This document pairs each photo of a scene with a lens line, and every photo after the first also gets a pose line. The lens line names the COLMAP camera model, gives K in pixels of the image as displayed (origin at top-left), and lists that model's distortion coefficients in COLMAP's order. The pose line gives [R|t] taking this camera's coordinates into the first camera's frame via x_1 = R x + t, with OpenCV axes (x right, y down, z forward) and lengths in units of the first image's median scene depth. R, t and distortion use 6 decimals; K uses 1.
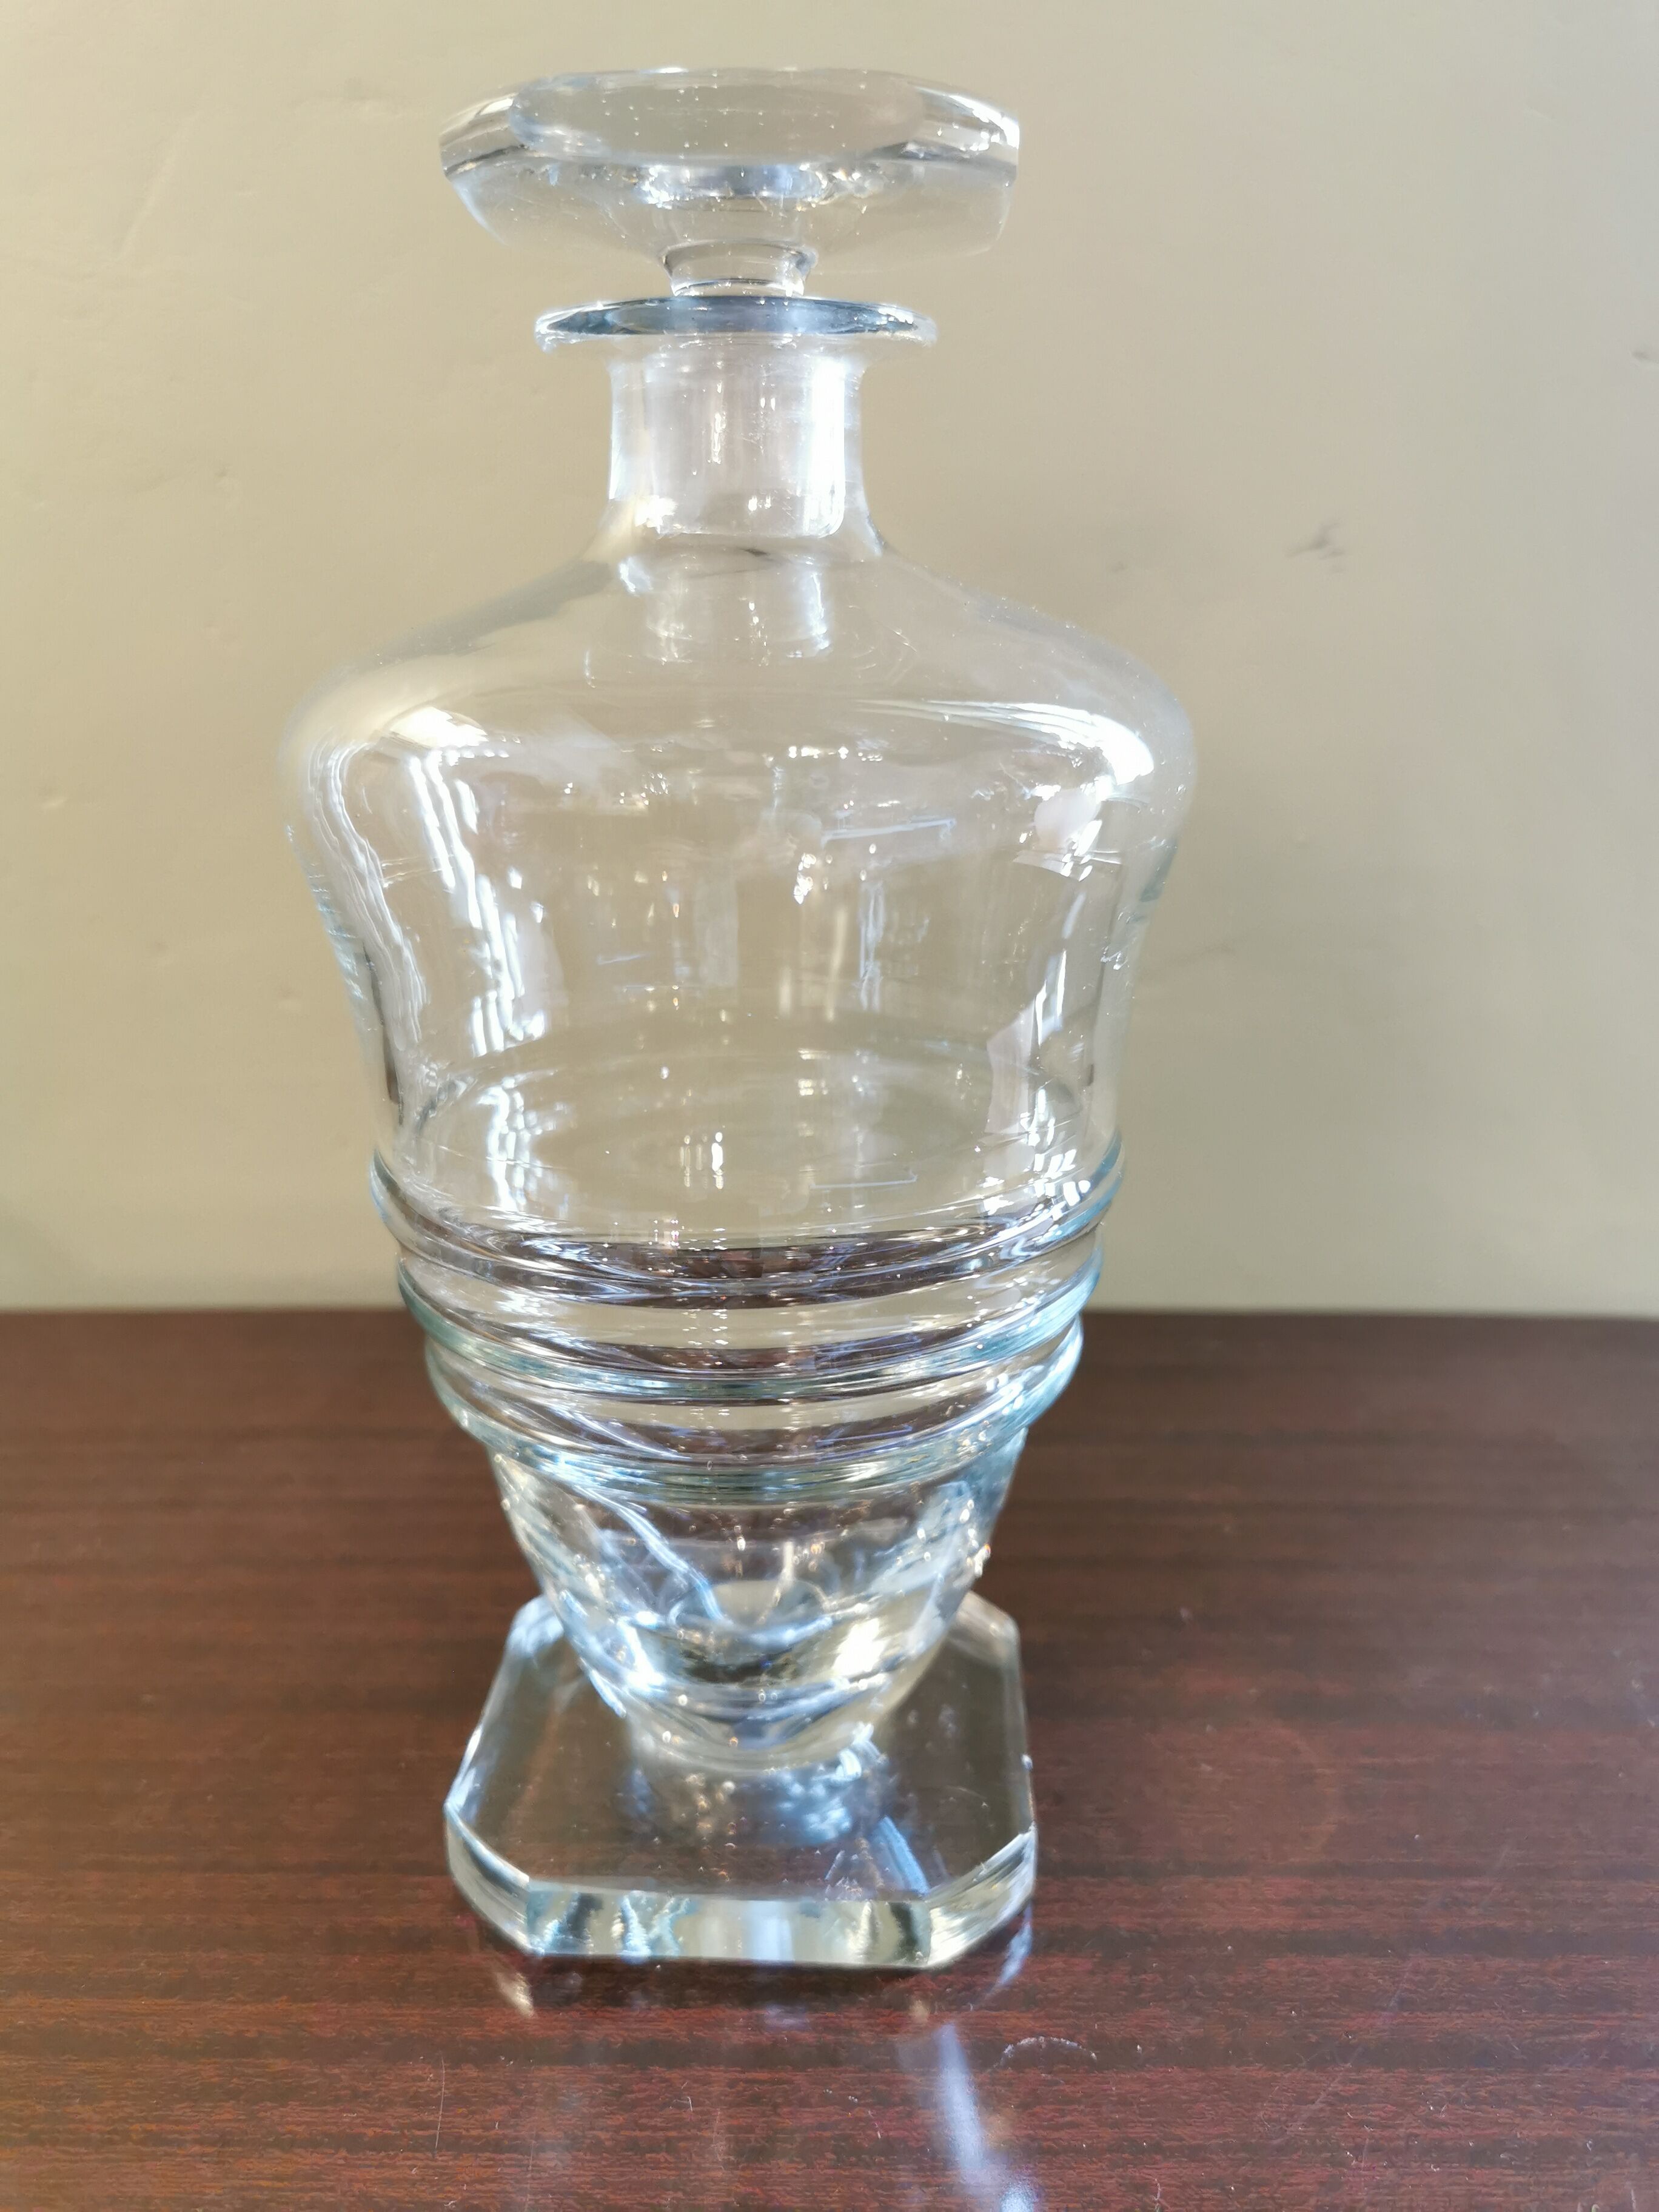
lens RADIAL K [[1816.8, 0, 823.4], [0, 1816.8, 1133.4], [0, 0, 1]] dist [0.008543, -0.058342]
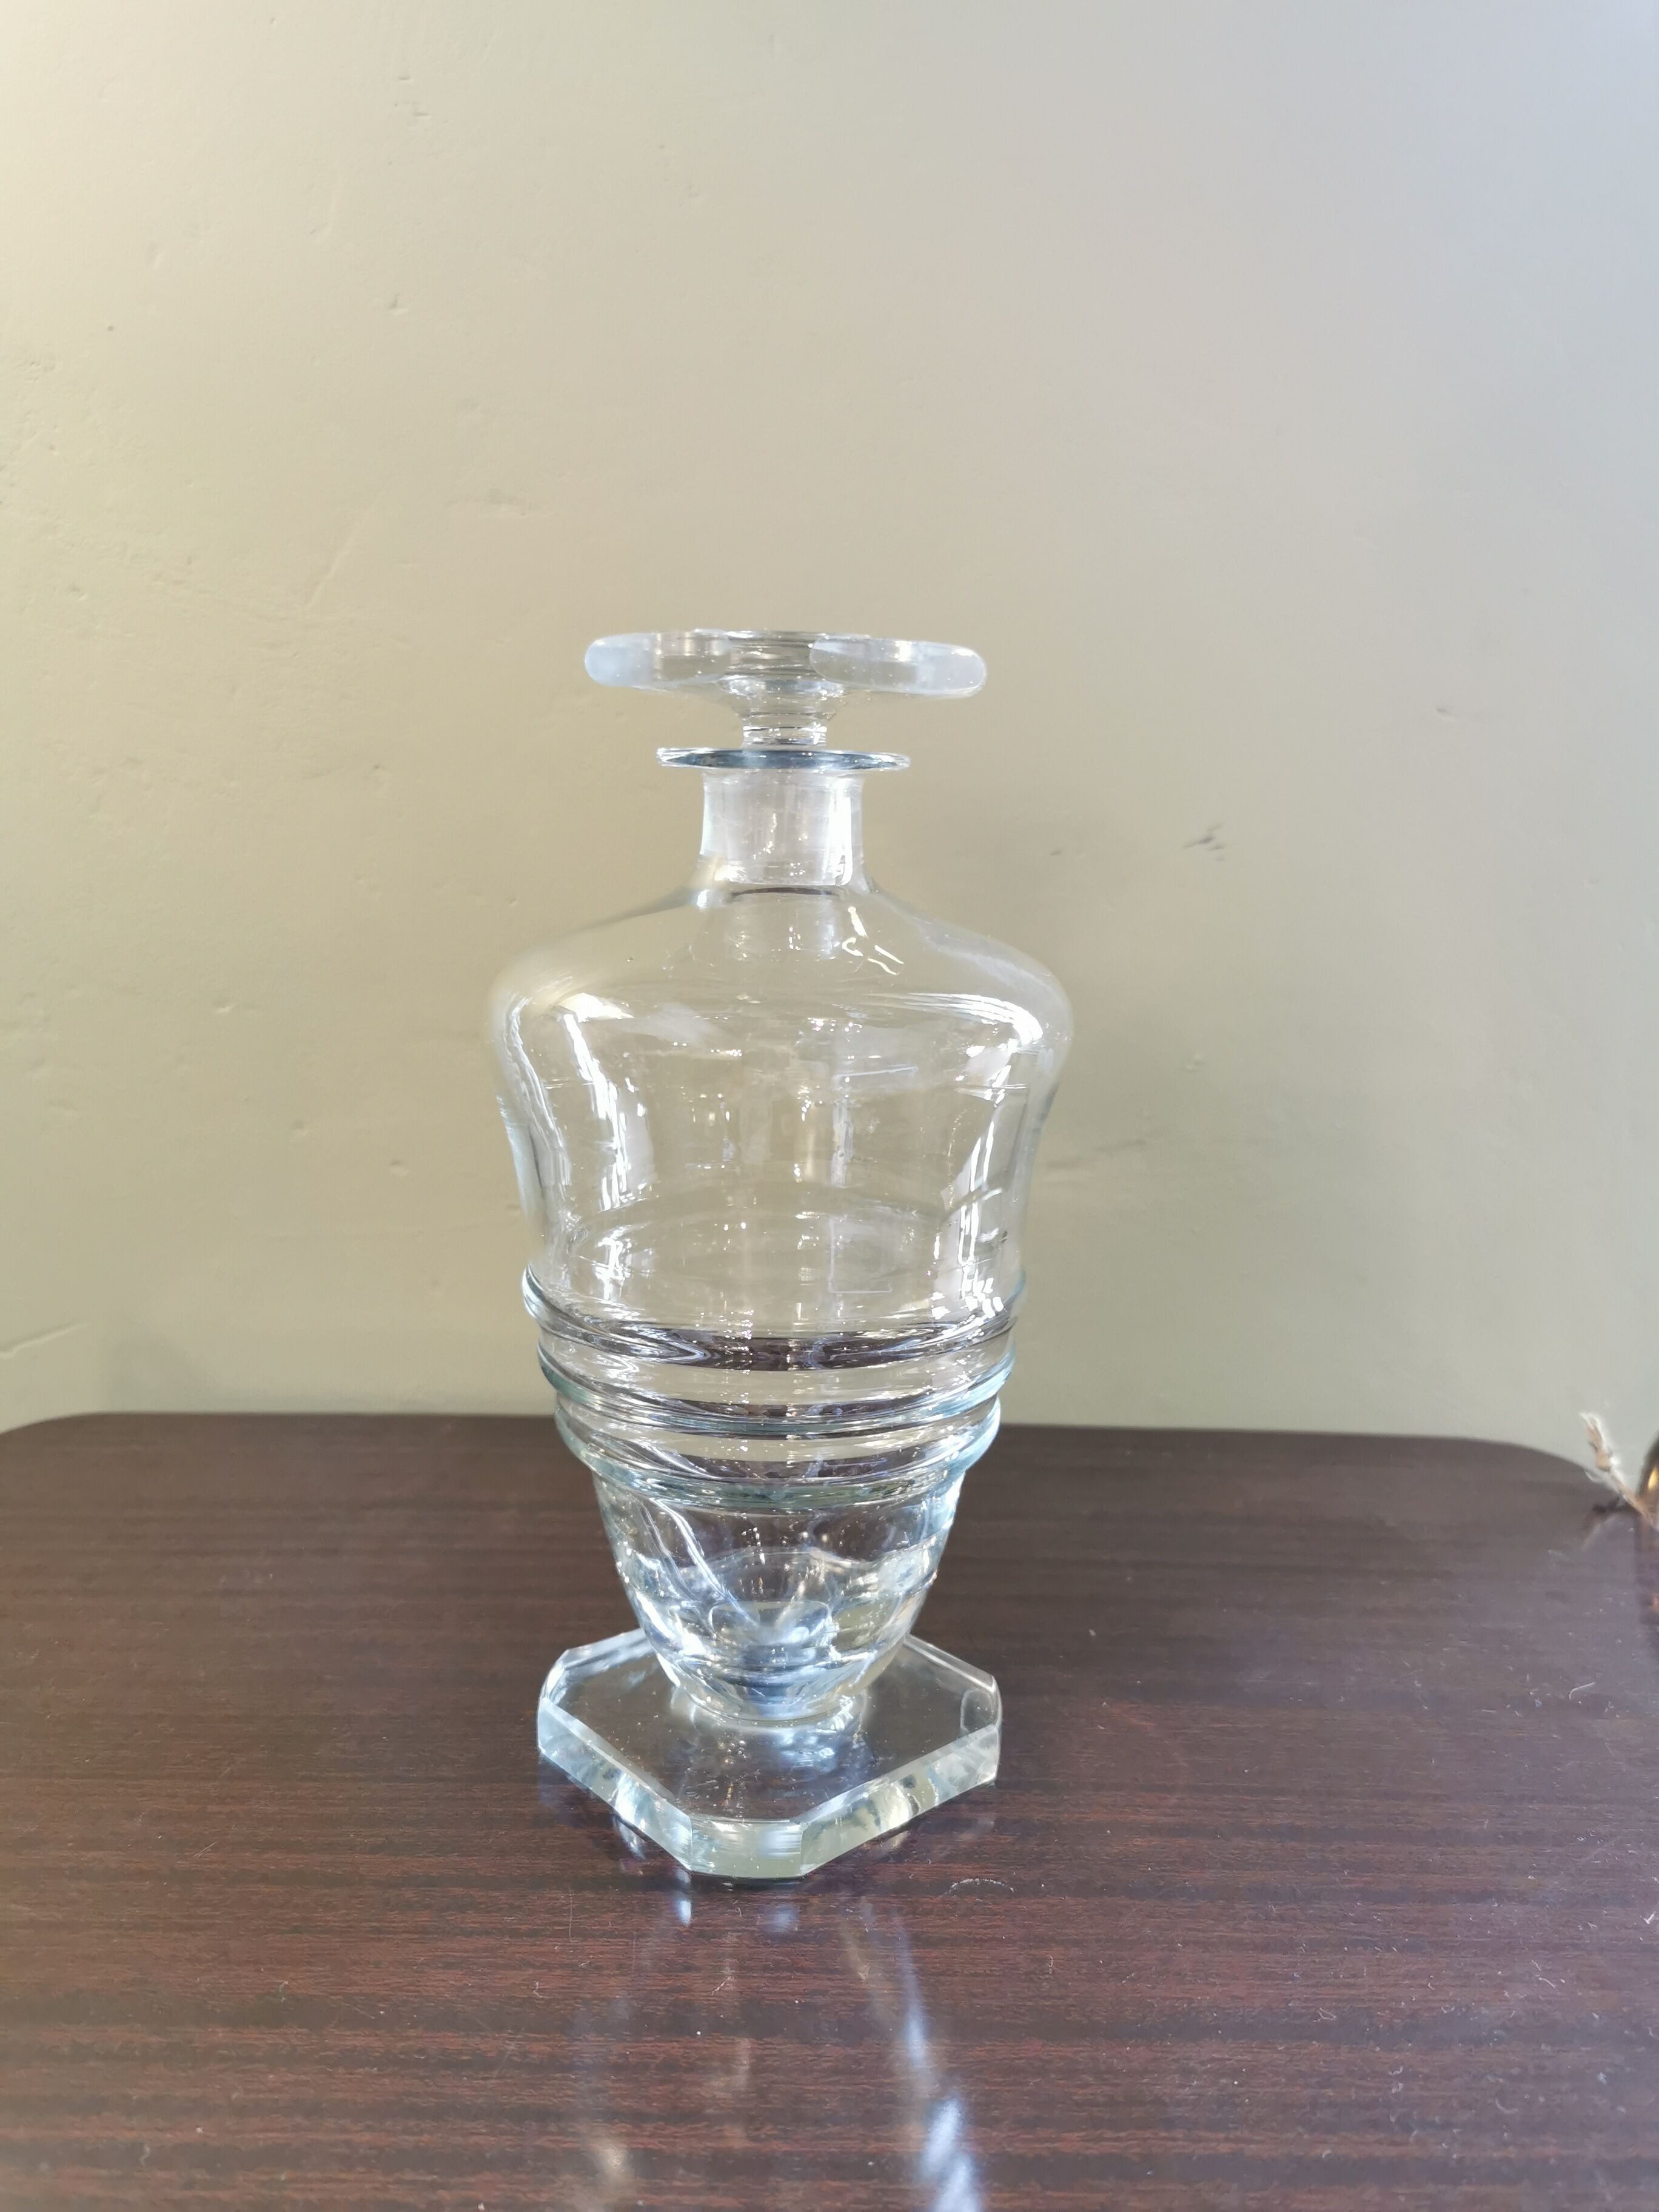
lens RADIAL K [[1816.8, 0, 848.1], [0, 1816.8, 1074.5], [0, 0, 1]] dist [0.008543, -0.058342]
pose [[0.999542, 0.019435, 0.023181, -0.028392], [-0.016187, 0.990997, -0.132902, 0.045514], [-0.025555, 0.132466, 0.990858, -0.504033]]
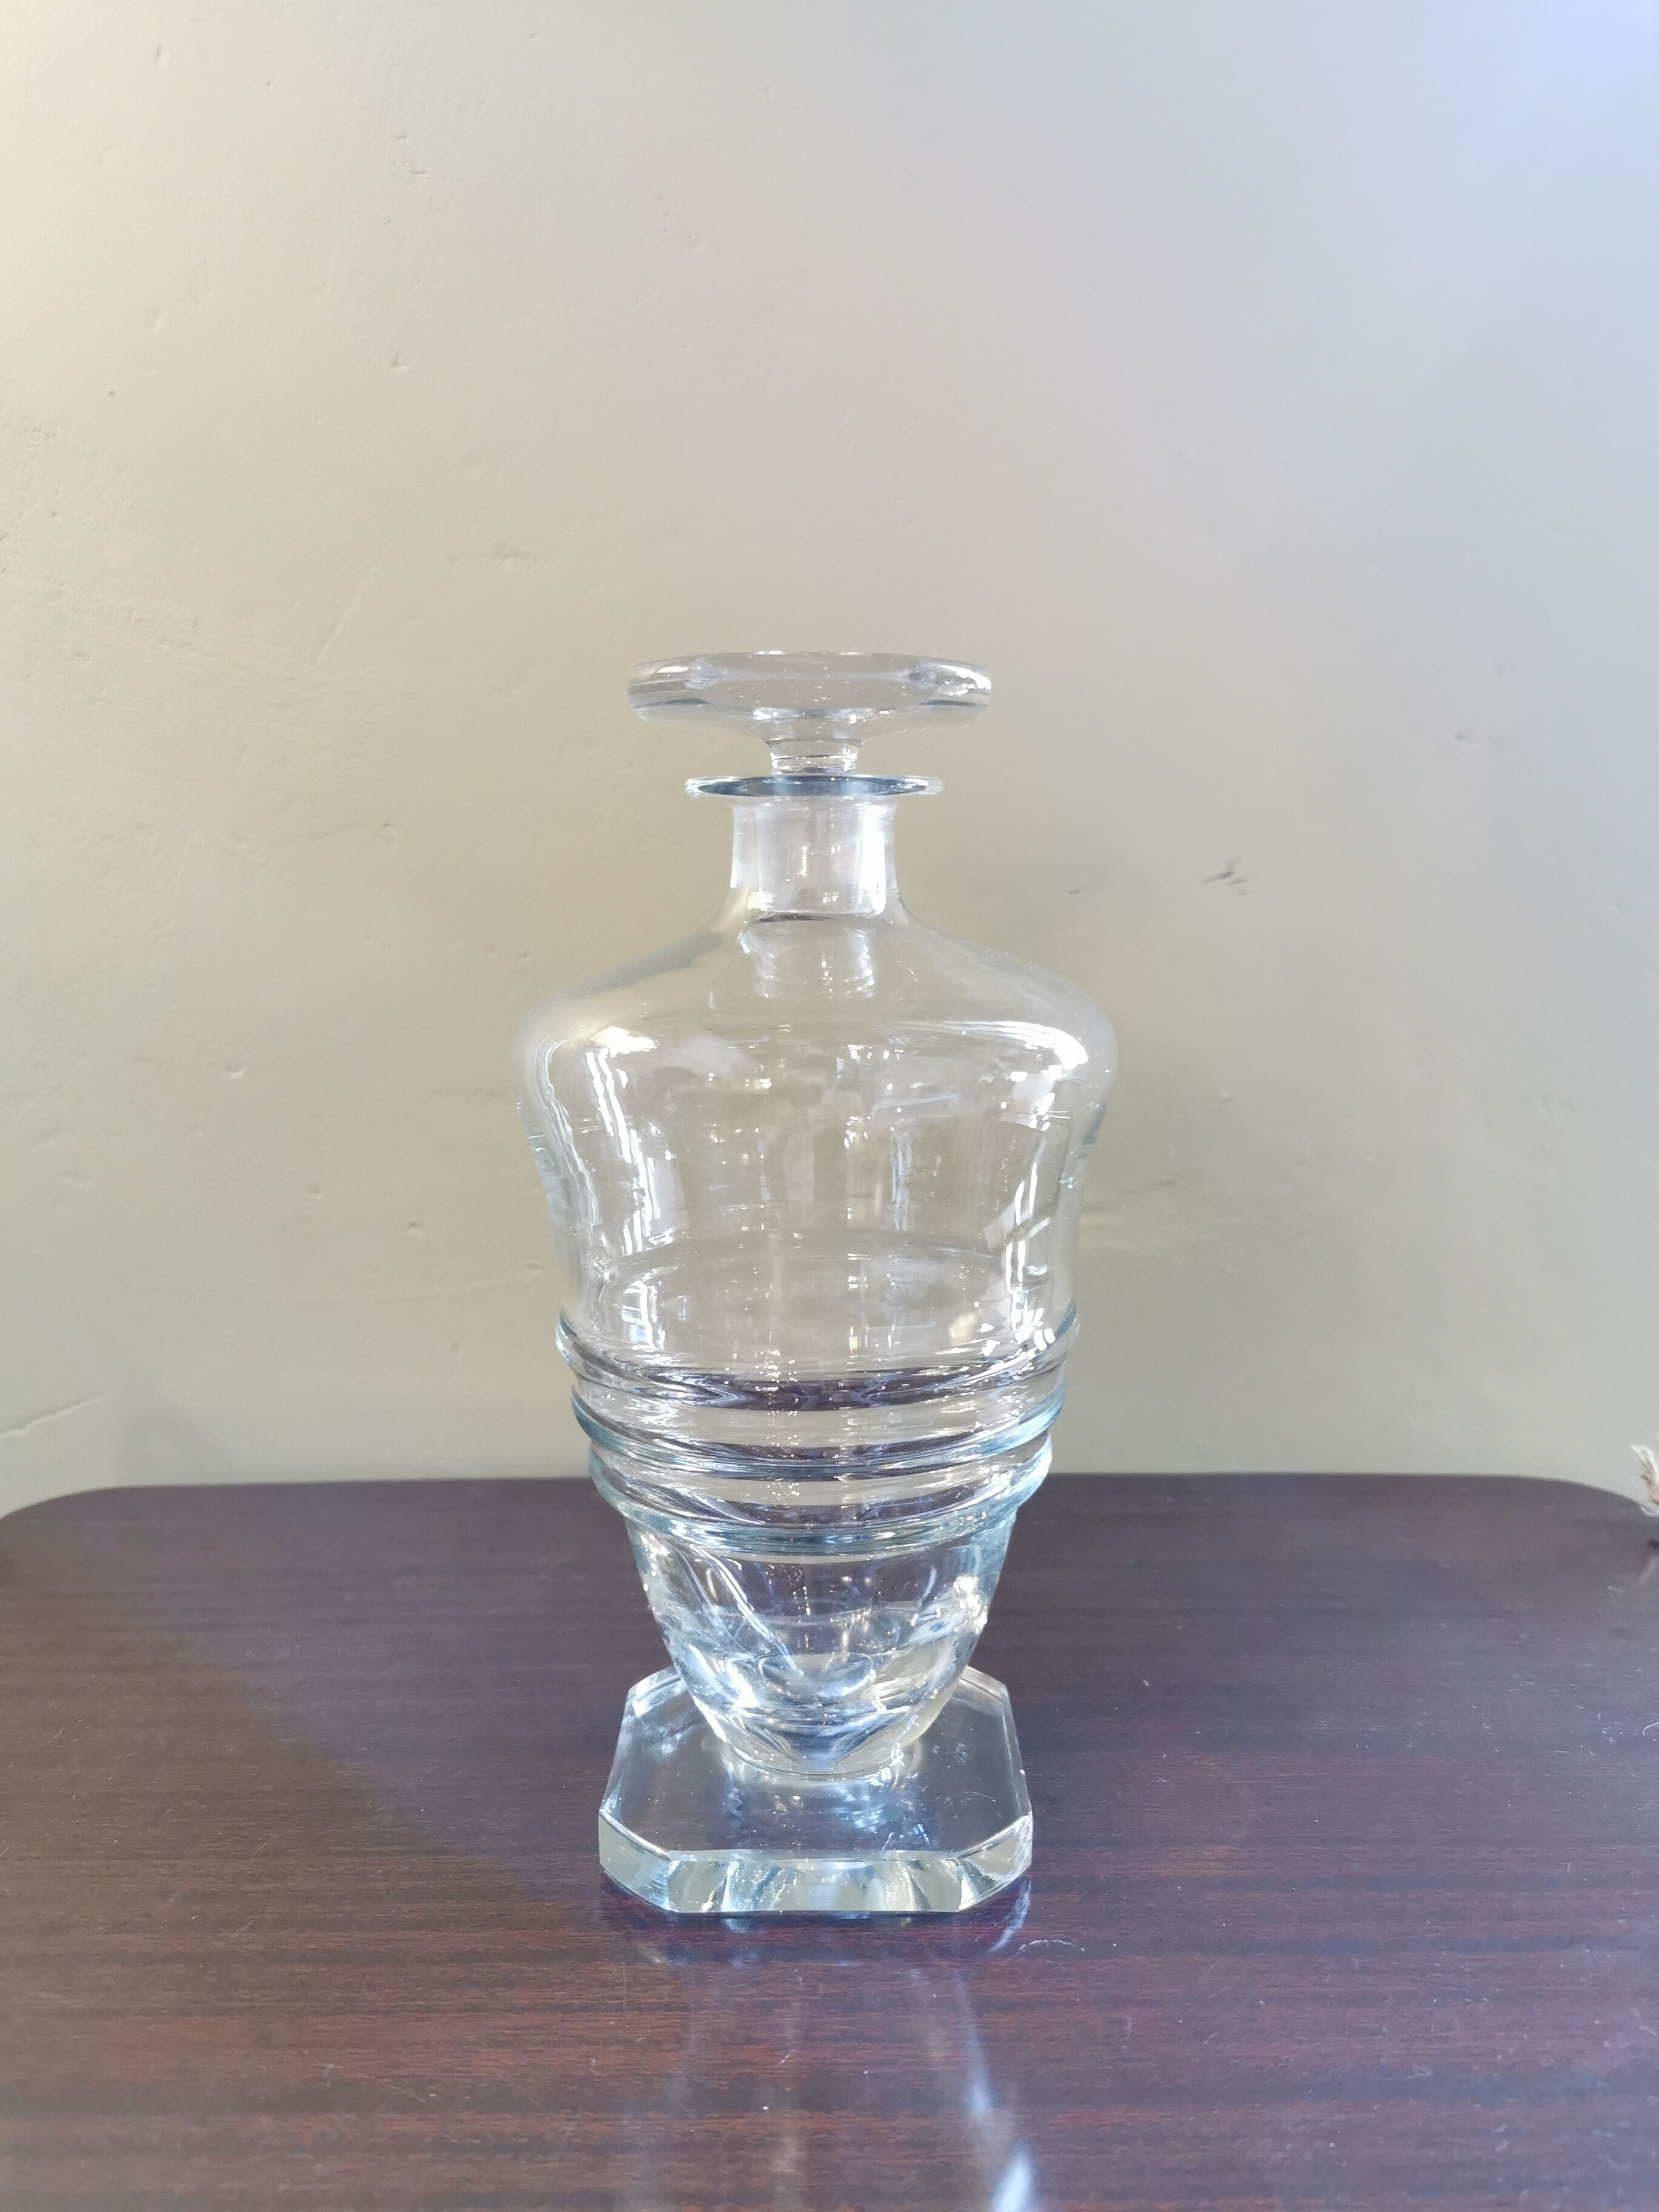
lens RADIAL K [[1816.8, 0, 842.0], [0, 1816.8, 1082.5], [0, 0, 1]] dist [0.008543, -0.058342]
pose [[0.999765, -0.007498, 0.020320, -0.056983], [0.010775, 0.986014, -0.166312, 0.068265], [-0.018789, 0.166492, 0.985864, -0.465104]]
